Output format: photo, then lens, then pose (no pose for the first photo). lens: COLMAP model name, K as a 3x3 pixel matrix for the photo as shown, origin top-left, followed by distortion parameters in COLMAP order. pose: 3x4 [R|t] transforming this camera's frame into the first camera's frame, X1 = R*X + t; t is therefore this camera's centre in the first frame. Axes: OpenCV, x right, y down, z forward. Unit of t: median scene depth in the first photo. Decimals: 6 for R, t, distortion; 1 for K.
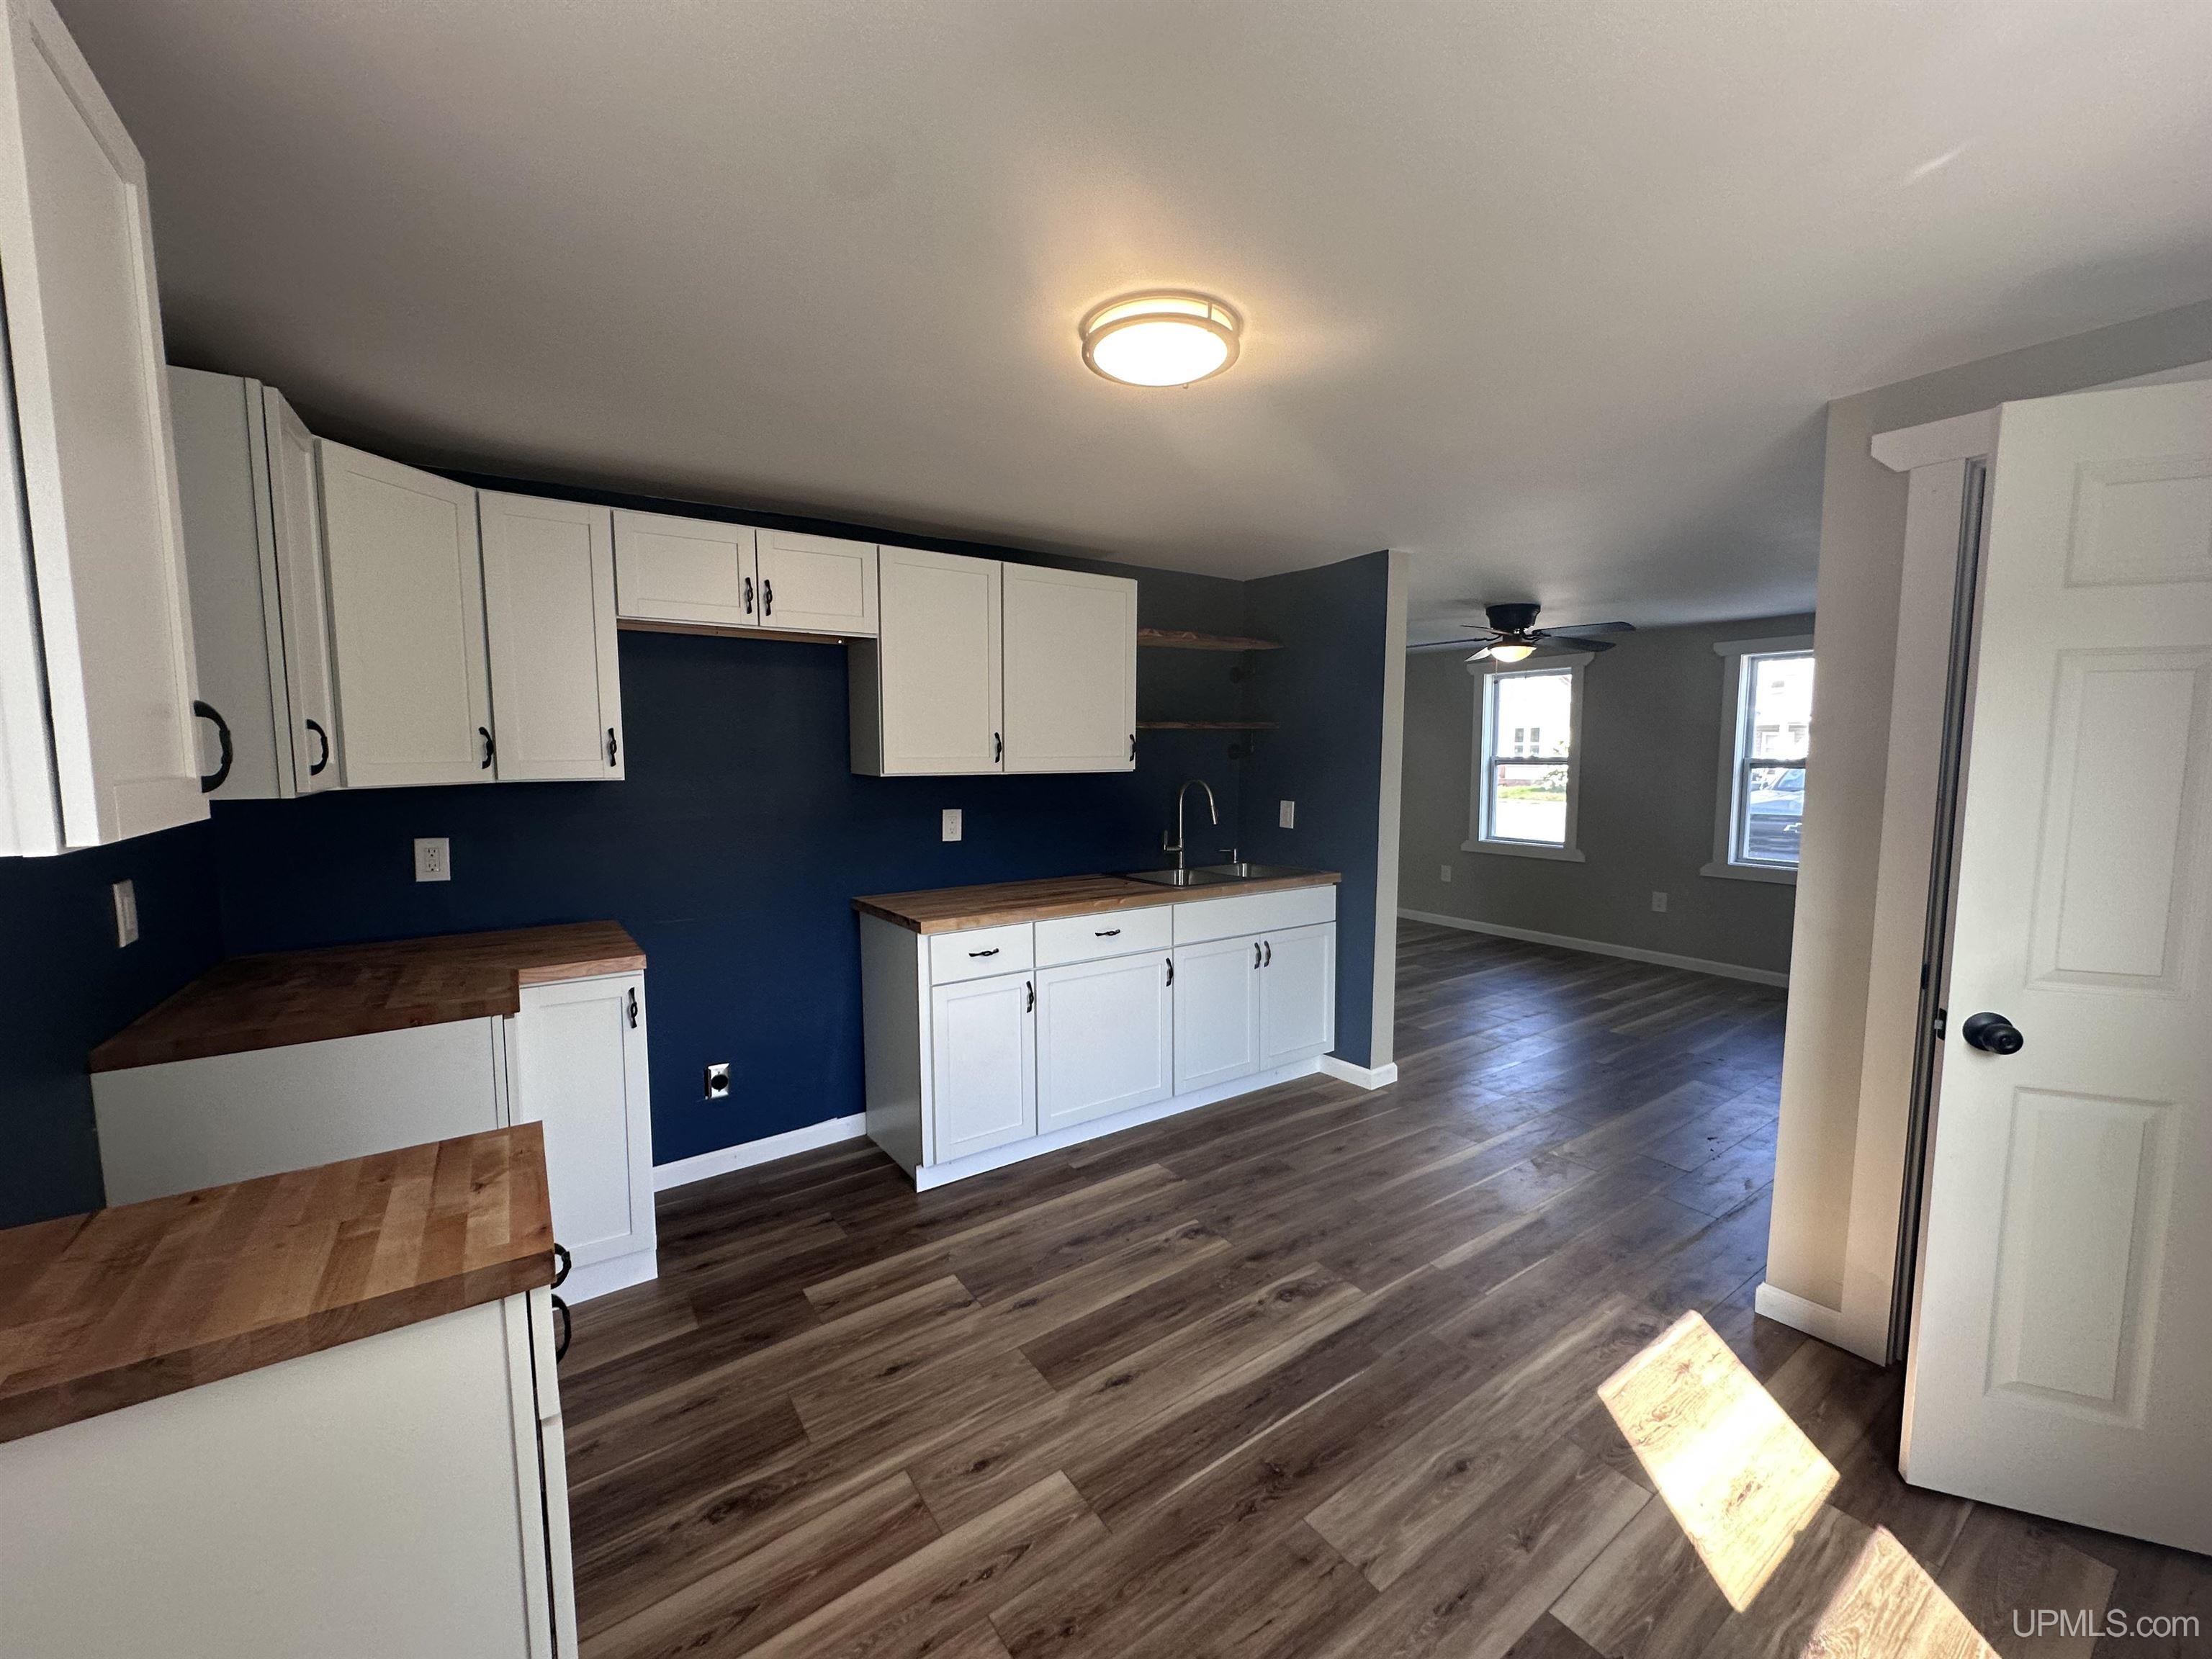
lens RADIAL K [[878.1, 0, 1102.0], [0, 878.1, 835.5], [0, 0, 1]] dist [0.000176, 0.000170]
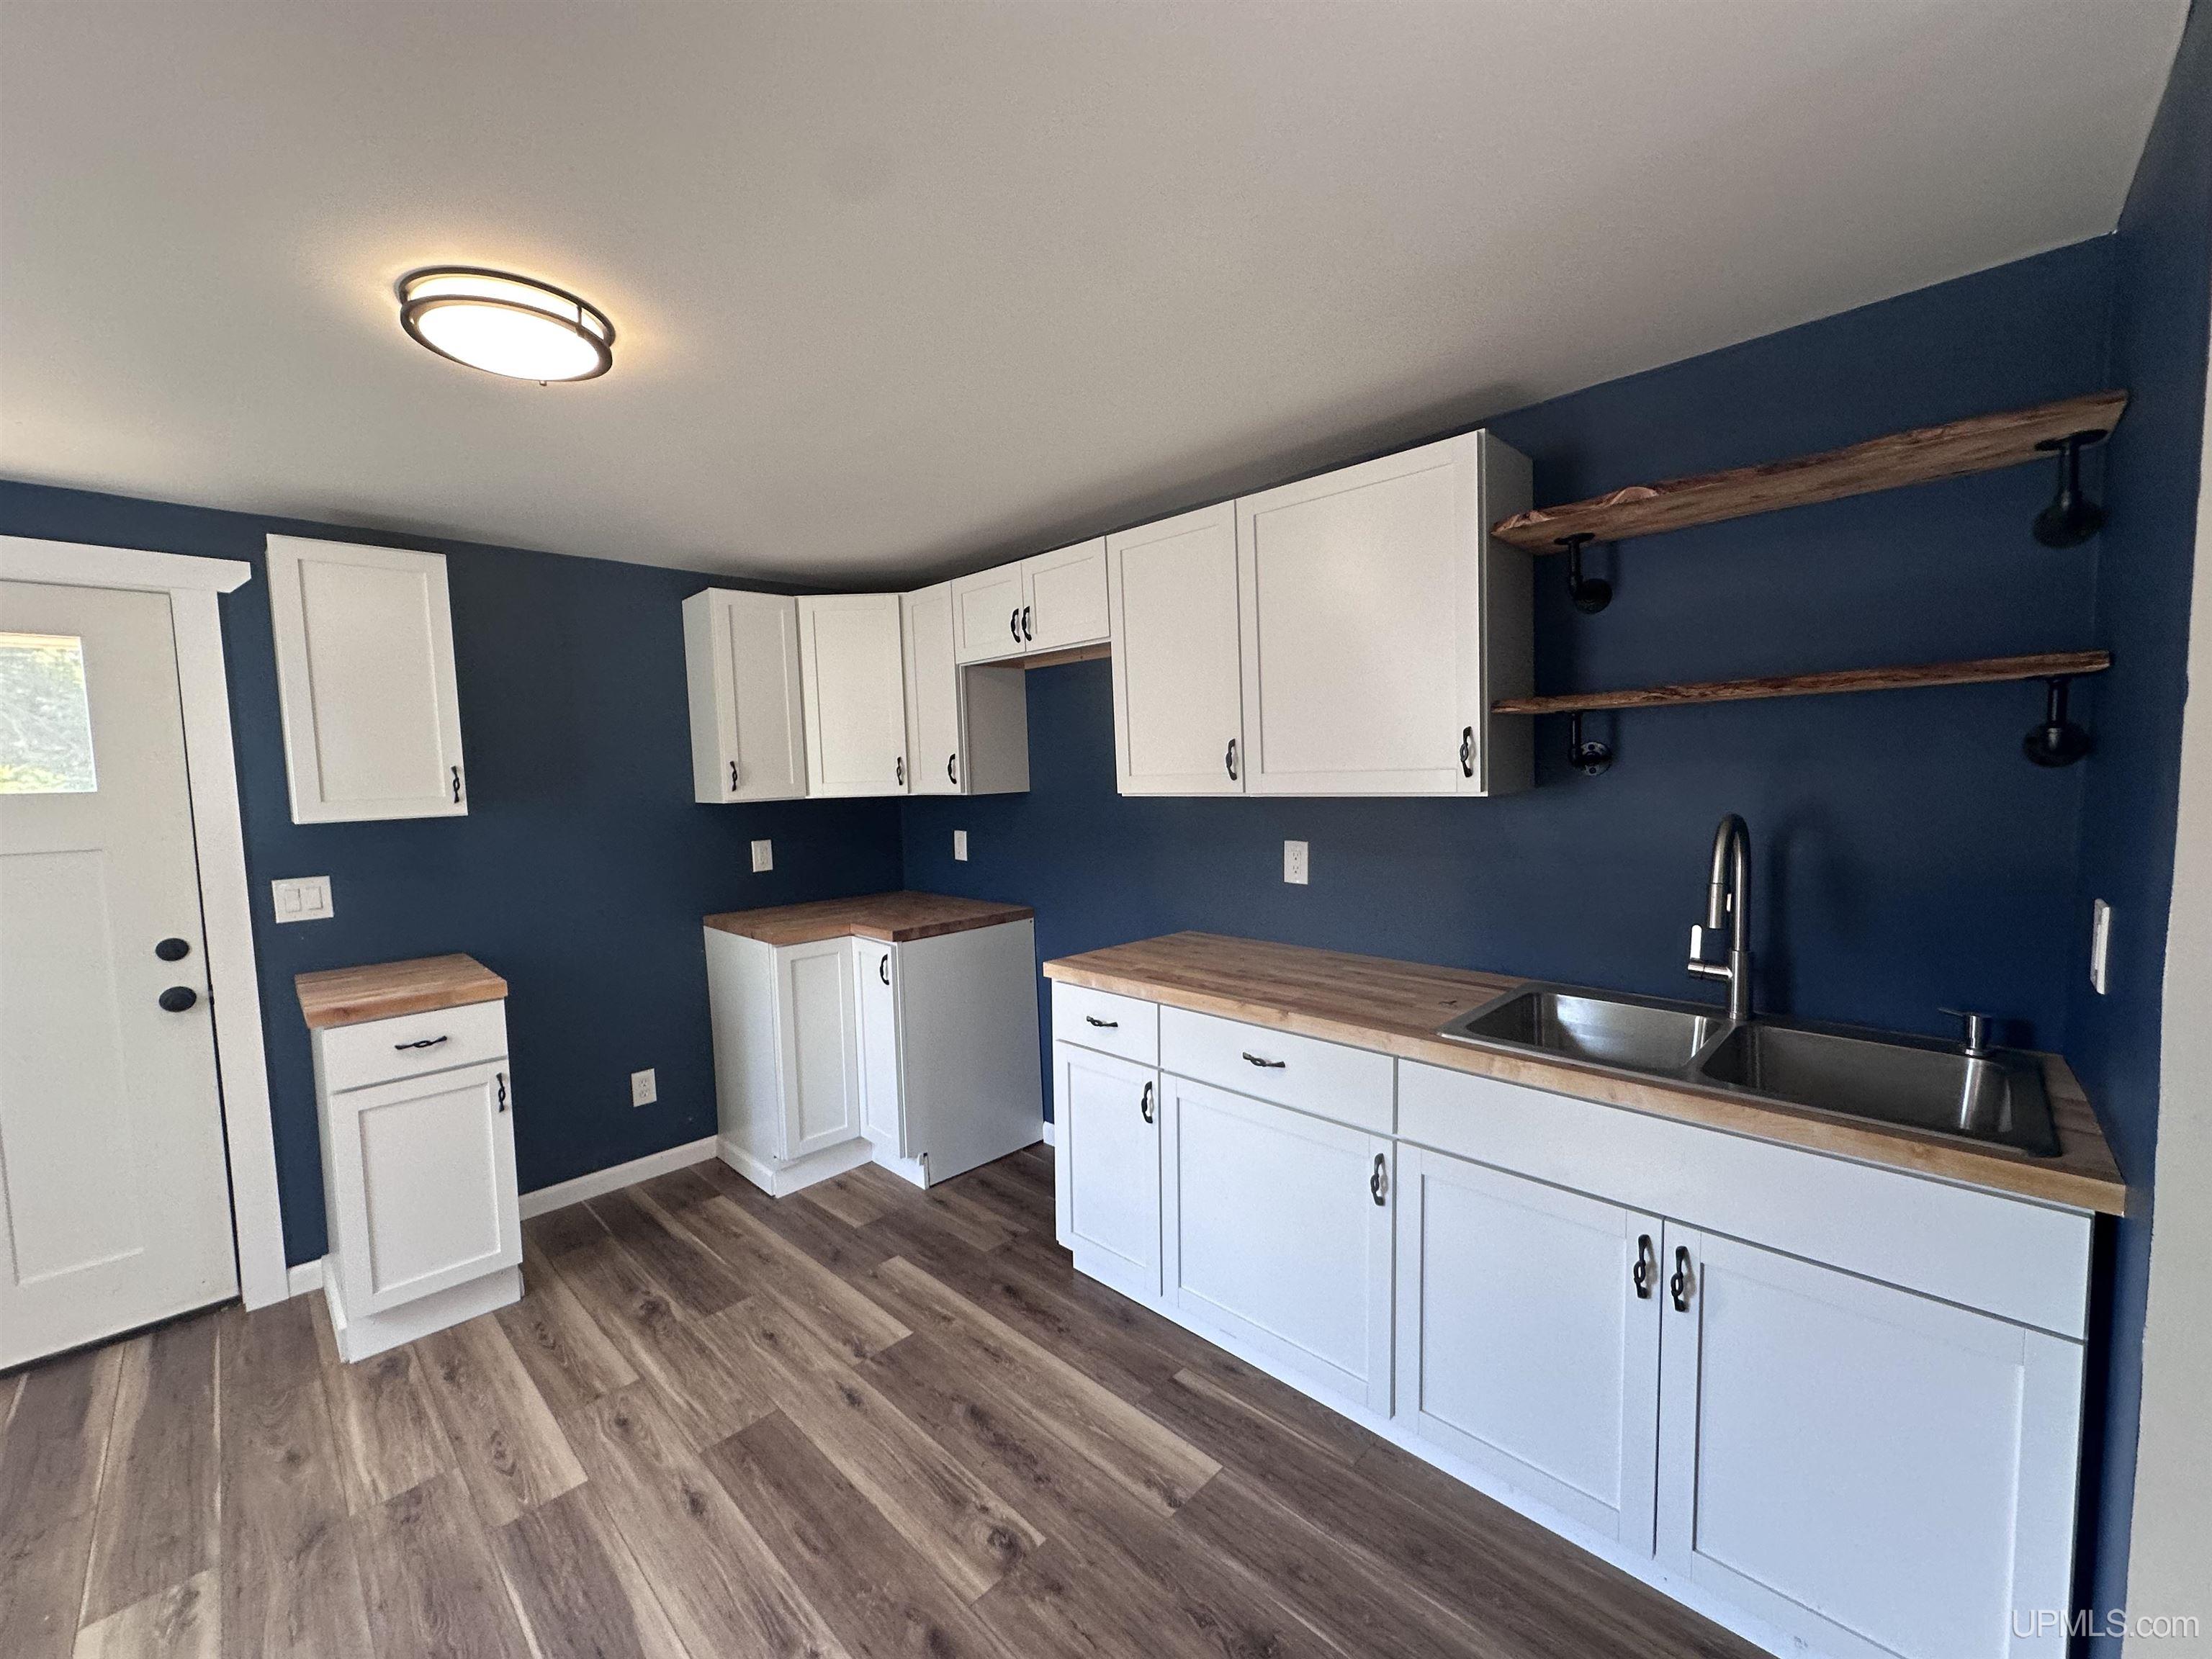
lens RADIAL K [[878.1, 0, 1102.0], [0, 878.1, 835.5], [0, 0, 1]] dist [0.000176, 0.000170]
pose [[0.184134, 0.072349, -0.980235, 0.689748], [-0.065263, 0.995986, 0.061252, -0.090648], [0.980732, 0.052694, 0.188117, 0.917439]]
